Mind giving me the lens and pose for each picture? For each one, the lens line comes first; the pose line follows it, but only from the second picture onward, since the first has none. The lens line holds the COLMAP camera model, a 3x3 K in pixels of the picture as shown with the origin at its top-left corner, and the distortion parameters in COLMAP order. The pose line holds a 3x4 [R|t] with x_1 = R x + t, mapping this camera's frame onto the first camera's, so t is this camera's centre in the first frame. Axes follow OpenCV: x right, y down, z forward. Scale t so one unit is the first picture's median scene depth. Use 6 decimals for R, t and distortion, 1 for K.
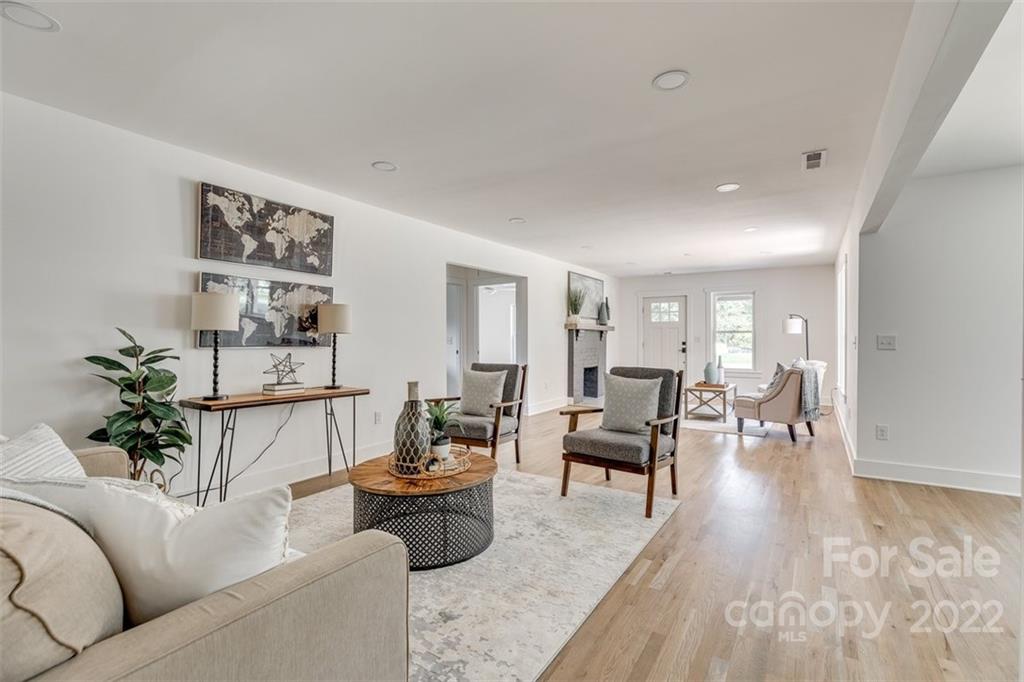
lens RADIAL K [[464.3, 0, 521.2], [0, 464.3, 336.0], [0, 0, 1]] dist [0.001590, 0.000121]
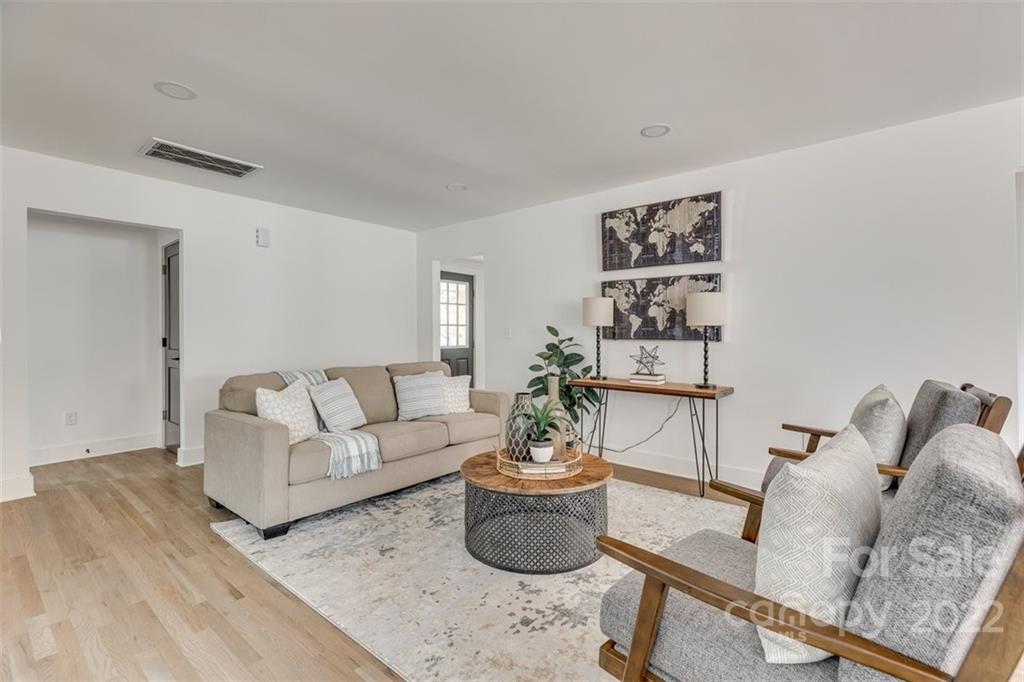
lens RADIAL K [[464.3, 0, 521.2], [0, 464.3, 336.0], [0, 0, 1]] dist [0.001590, 0.000121]
pose [[-0.133972, 0.000916, -0.990985, 0.552515], [0.005957, 0.999982, 0.000118, 0.012045], [0.990967, -0.005888, -0.133975, 0.813769]]
